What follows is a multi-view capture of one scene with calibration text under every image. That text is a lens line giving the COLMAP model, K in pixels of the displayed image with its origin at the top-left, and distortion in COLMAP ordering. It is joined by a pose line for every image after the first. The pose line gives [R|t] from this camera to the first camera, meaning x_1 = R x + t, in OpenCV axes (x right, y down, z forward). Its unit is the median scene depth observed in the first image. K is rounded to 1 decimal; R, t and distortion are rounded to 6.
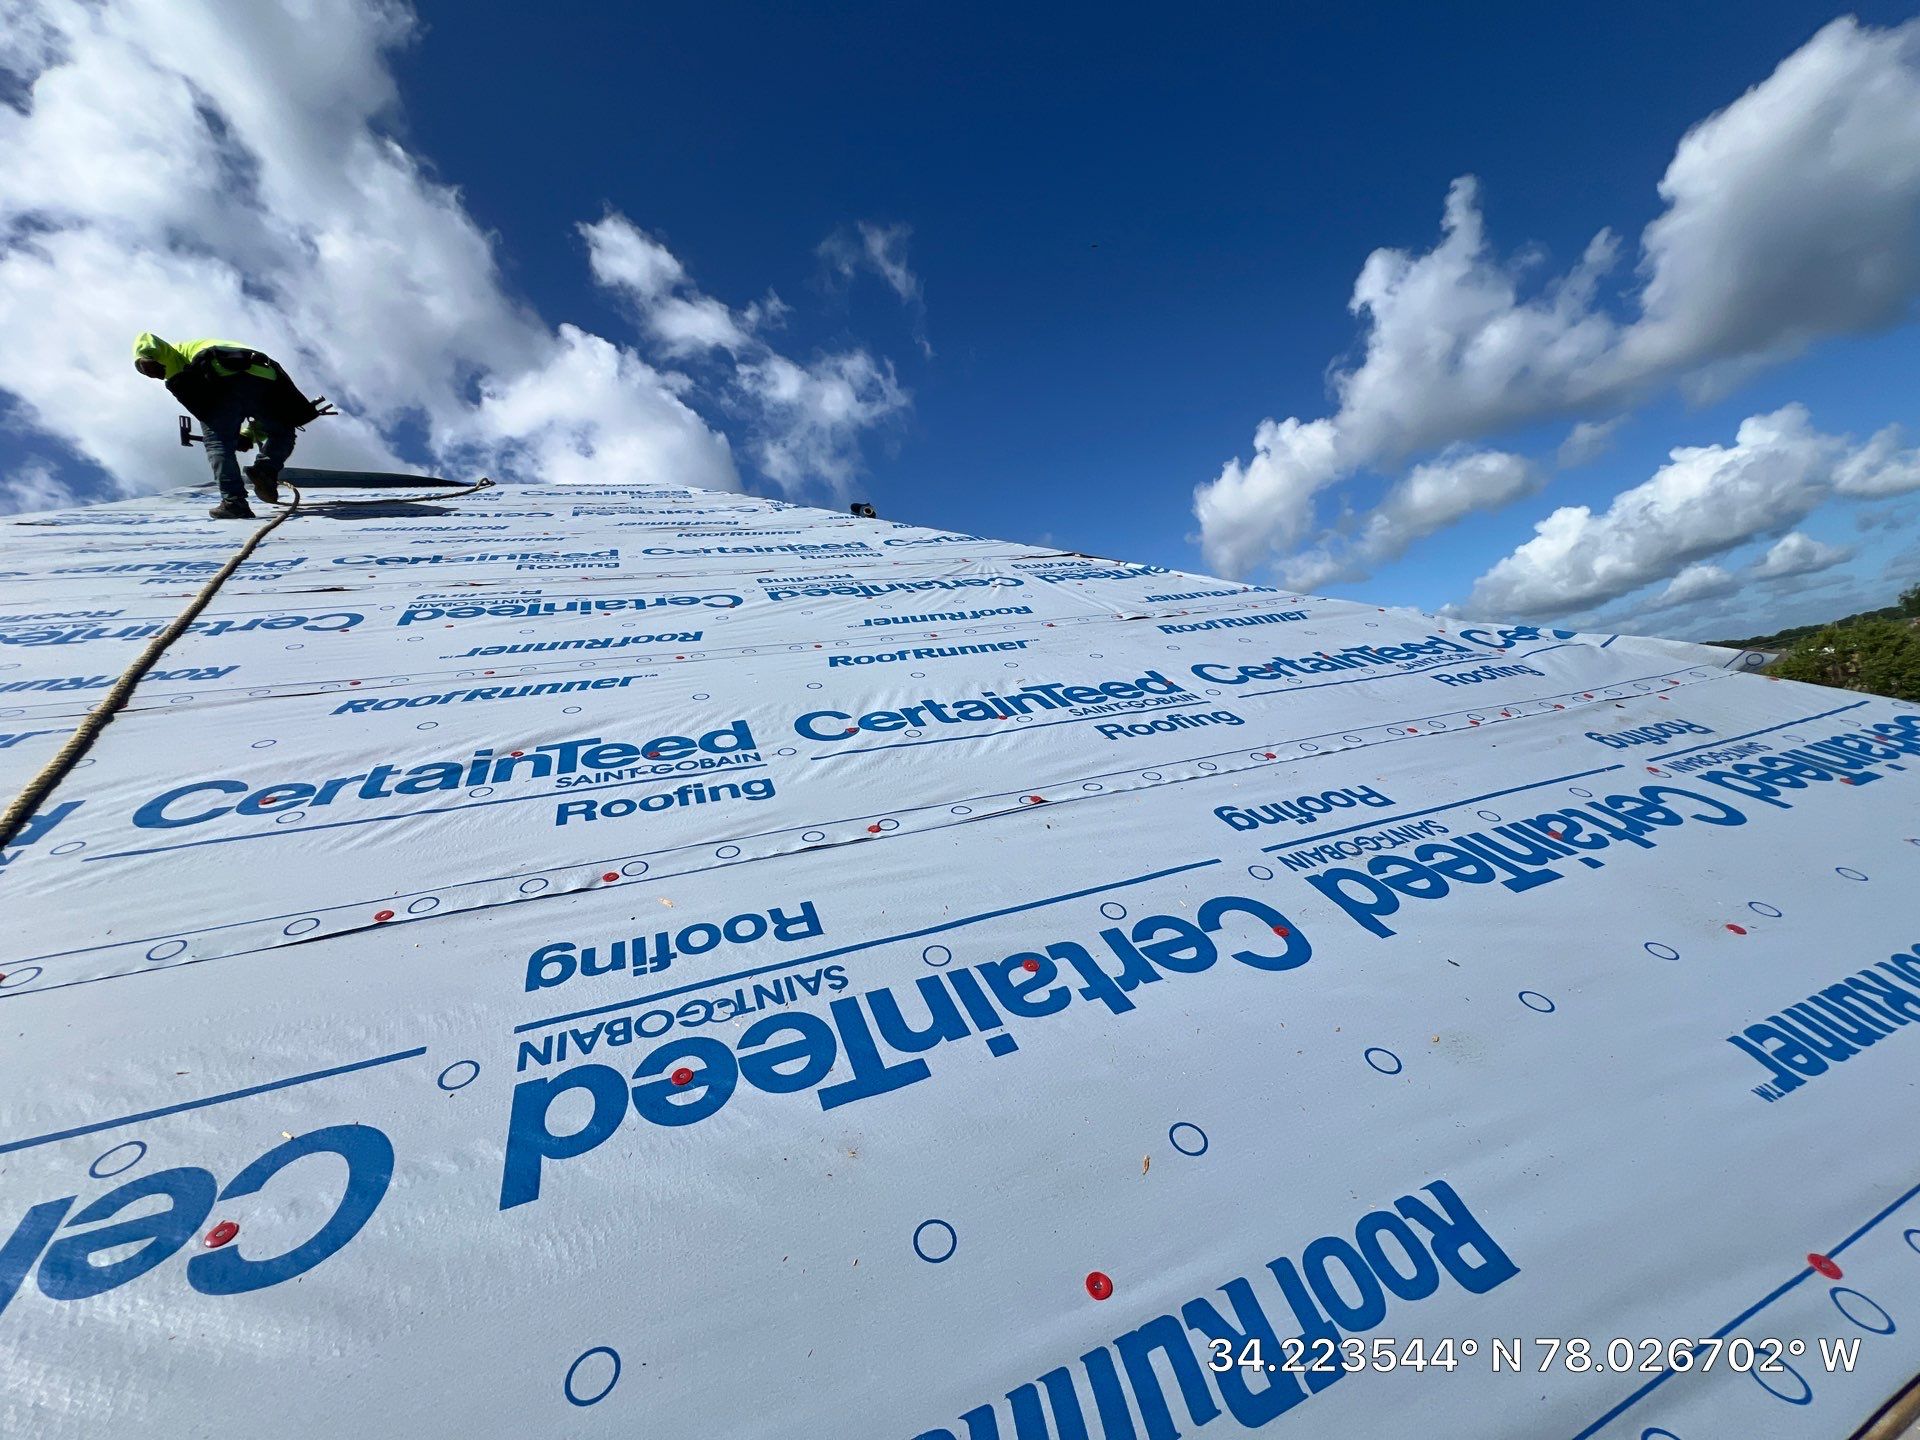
lens RADIAL K [[768.8, 0, 959.9], [0, 768.8, 721.8], [0, 0, 1]] dist [0.000625, 0.000570]
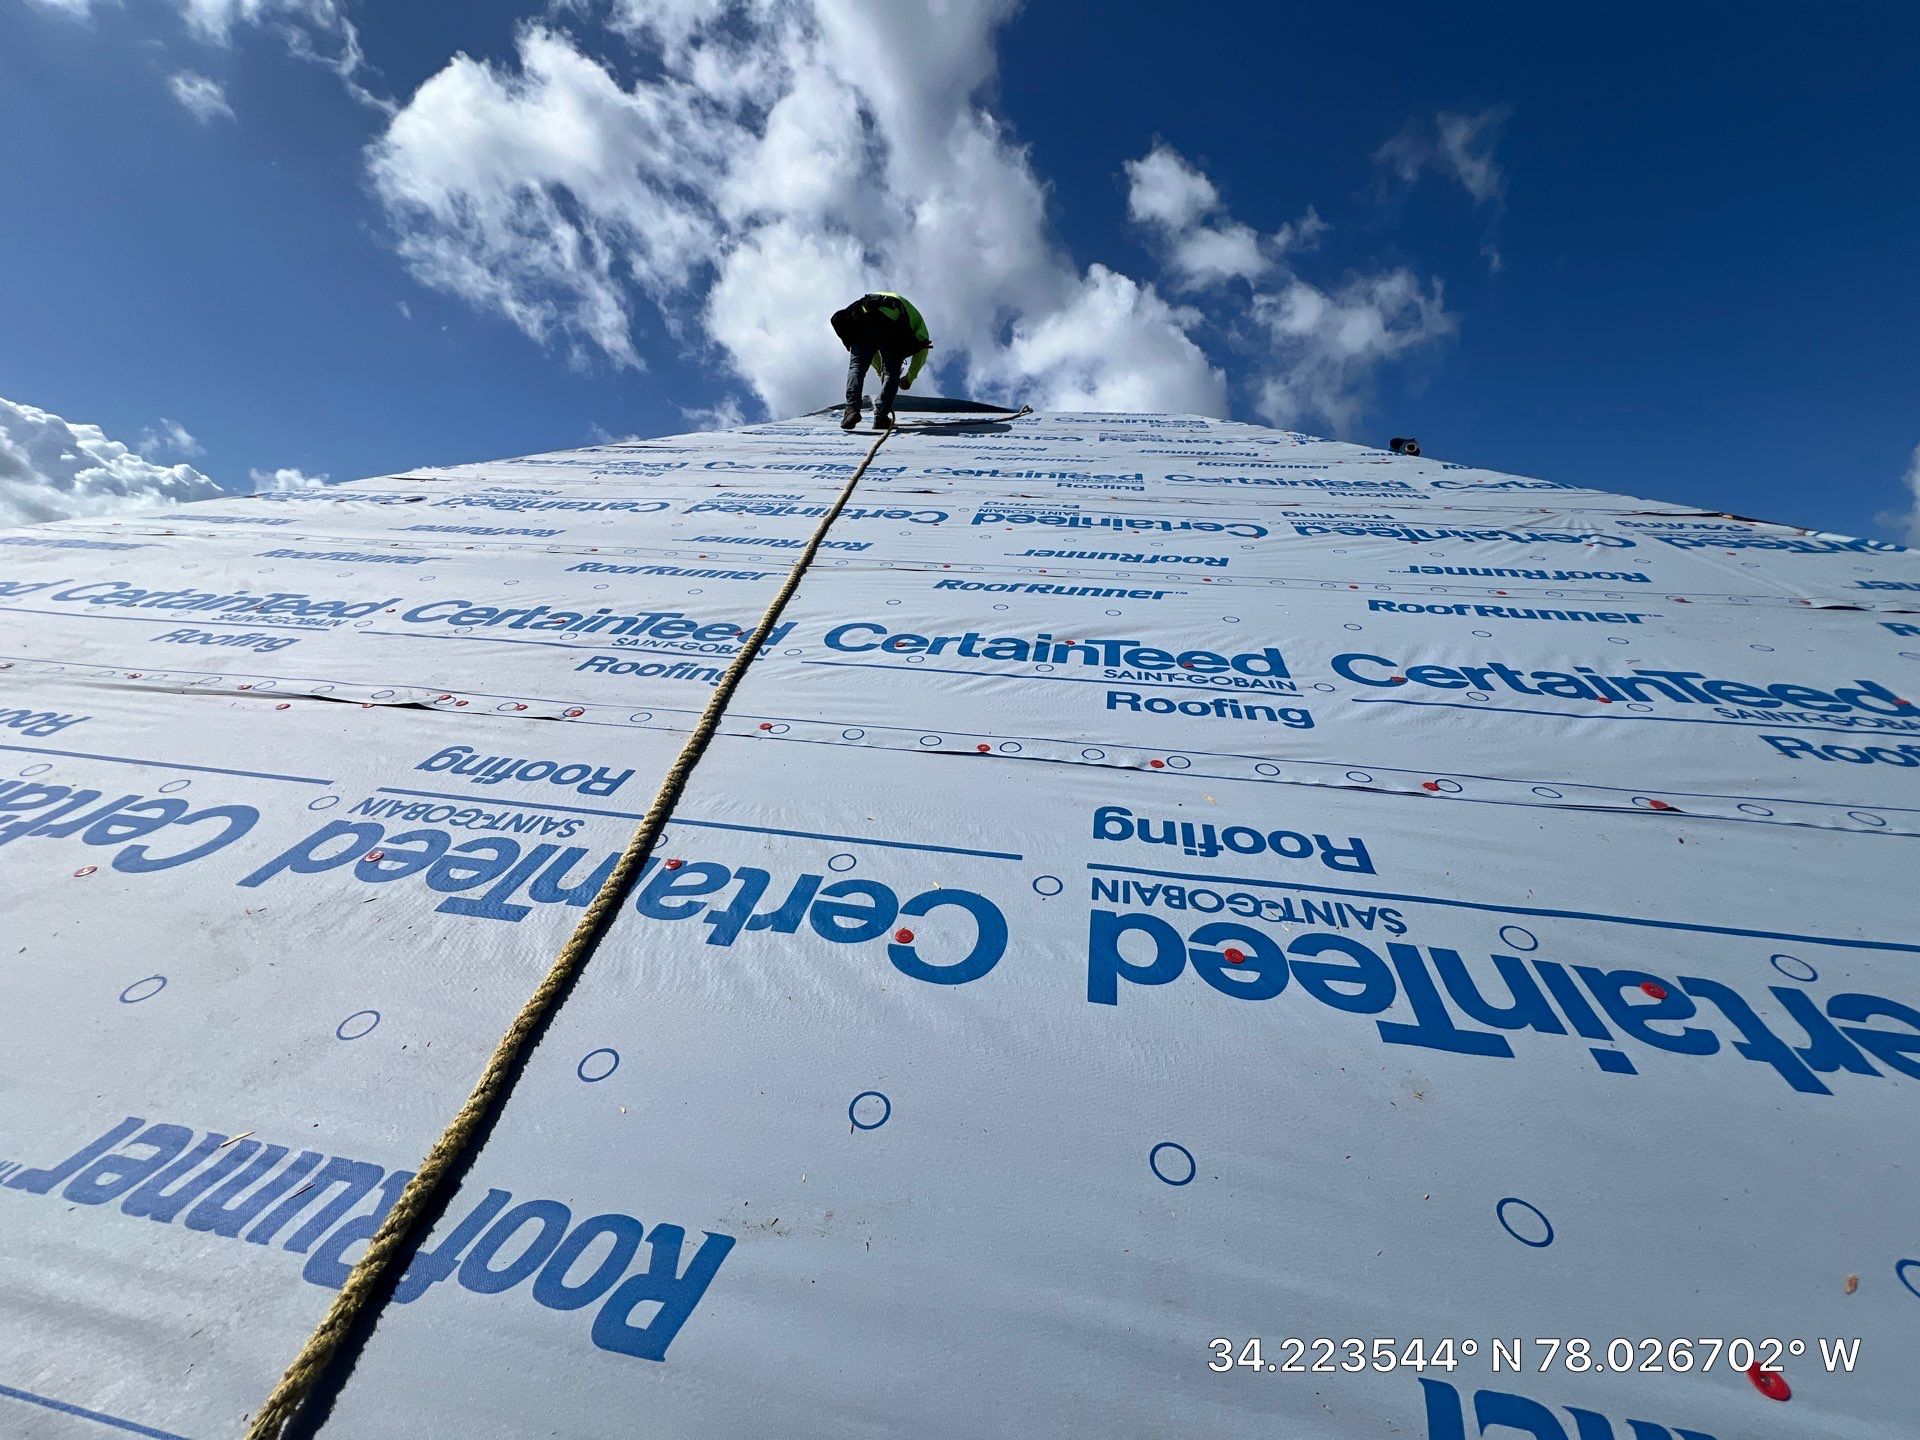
lens RADIAL K [[768.8, 0, 964.9], [0, 768.8, 714.9], [0, 0, 1]] dist [0.000625, 0.000570]
pose [[0.840005, 0.212847, -0.499087, -0.117586], [-0.181213, 0.977080, 0.111701, 0.047563], [0.511423, -0.003389, 0.859322, -0.051736]]
